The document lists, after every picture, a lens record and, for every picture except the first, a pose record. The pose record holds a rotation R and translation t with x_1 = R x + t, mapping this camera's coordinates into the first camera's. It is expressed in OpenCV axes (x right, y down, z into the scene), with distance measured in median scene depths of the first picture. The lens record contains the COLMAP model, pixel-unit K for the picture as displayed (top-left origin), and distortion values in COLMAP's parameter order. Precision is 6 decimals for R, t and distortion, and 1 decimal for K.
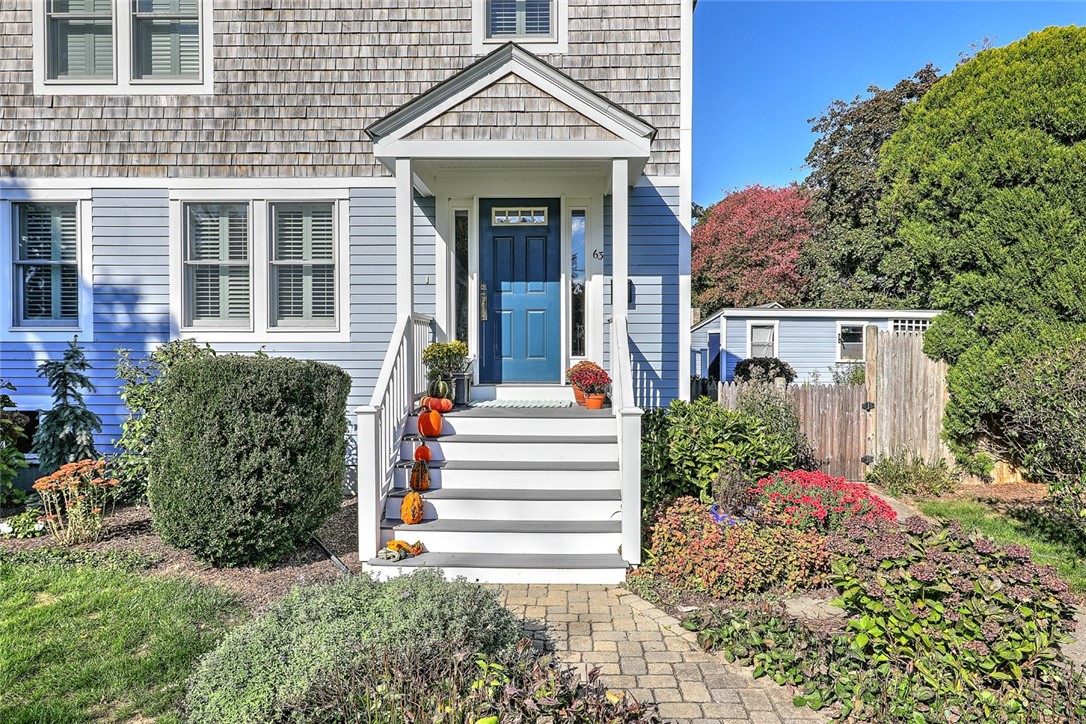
lens RADIAL K [[687.3, 0, 540.0], [0, 687.3, 362.2], [0, 0, 1]] dist [0.019972, -0.002090]
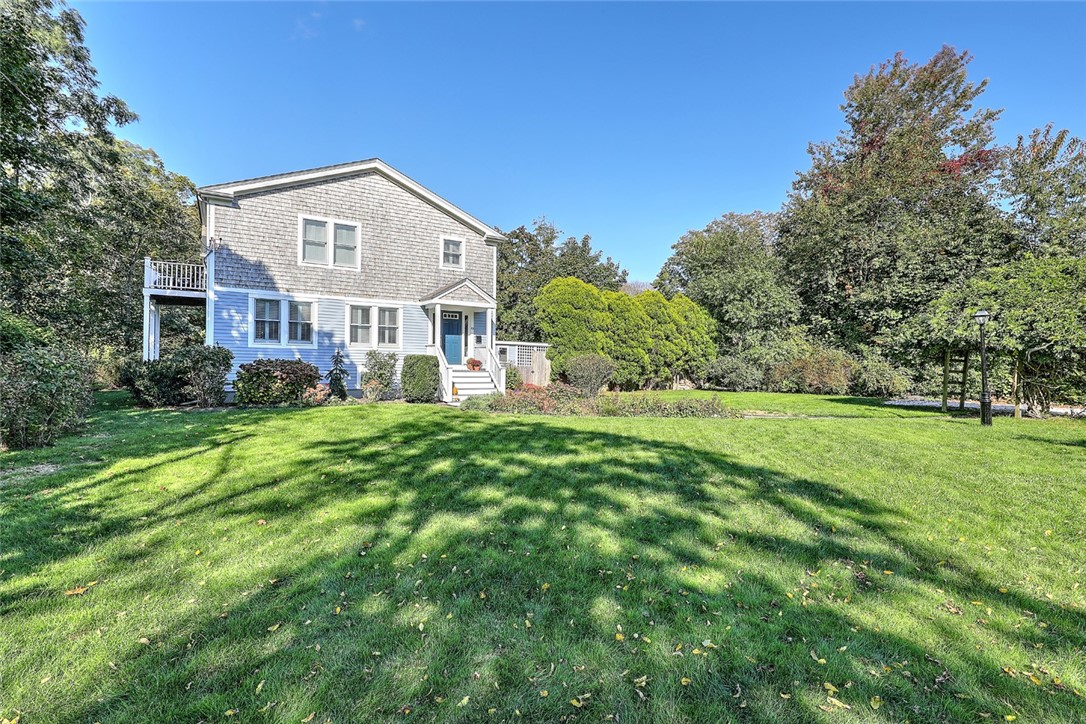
lens RADIAL K [[528.6, 0, 543.0], [0, 528.6, 363.0], [0, 0, 1]] dist [-0.001491, -0.000119]
pose [[0.825910, 0.009353, 0.563724, -1.123411], [-0.002712, 0.999917, -0.012616, 0.054786], [-0.563795, 0.008891, 0.825867, -1.423681]]
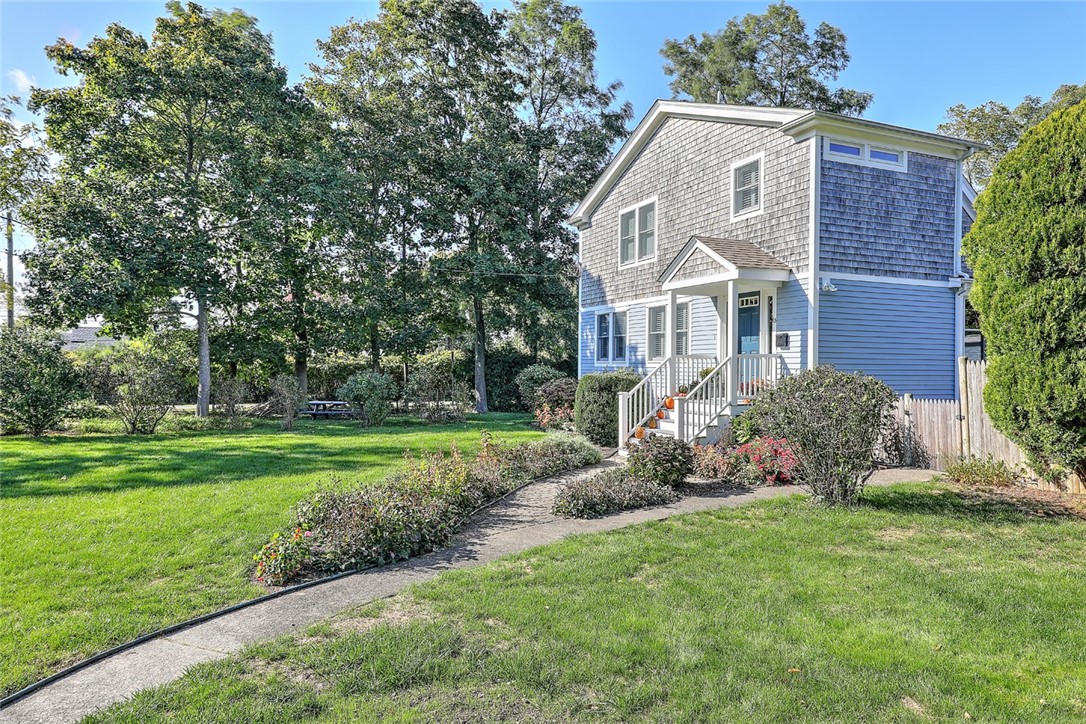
lens RADIAL K [[664.8, 0, 543.7], [0, 664.8, 365.6], [0, 0, 1]] dist [0.006147, 0.000234]
pose [[0.426654, 0.001125, -0.904414, 1.371475], [-0.016534, 0.999842, -0.006556, -0.014855], [0.904264, 0.017751, 0.426605, -0.286528]]
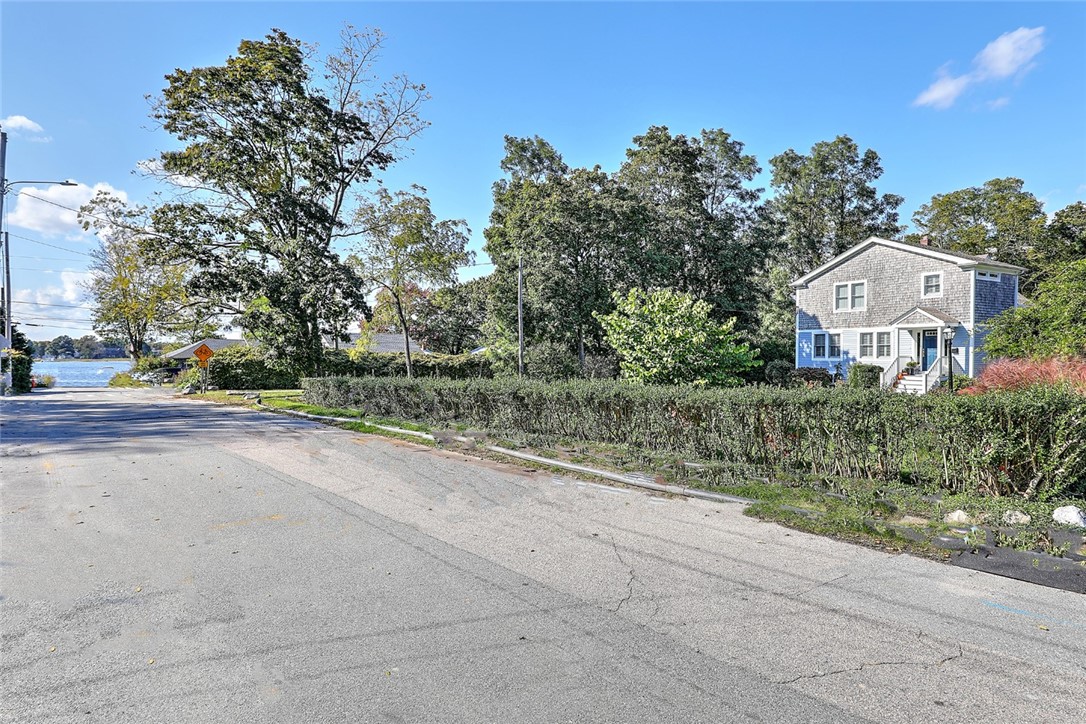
lens RADIAL K [[616.9, 0, 541.3], [0, 616.9, 363.7], [0, 0, 1]] dist [0.003703, 0.000563]
pose [[0.515046, 0.008206, -0.857123, 2.064737], [-0.013100, 0.999913, 0.001702, 0.008864], [0.857062, 0.010352, 0.515109, -3.175570]]
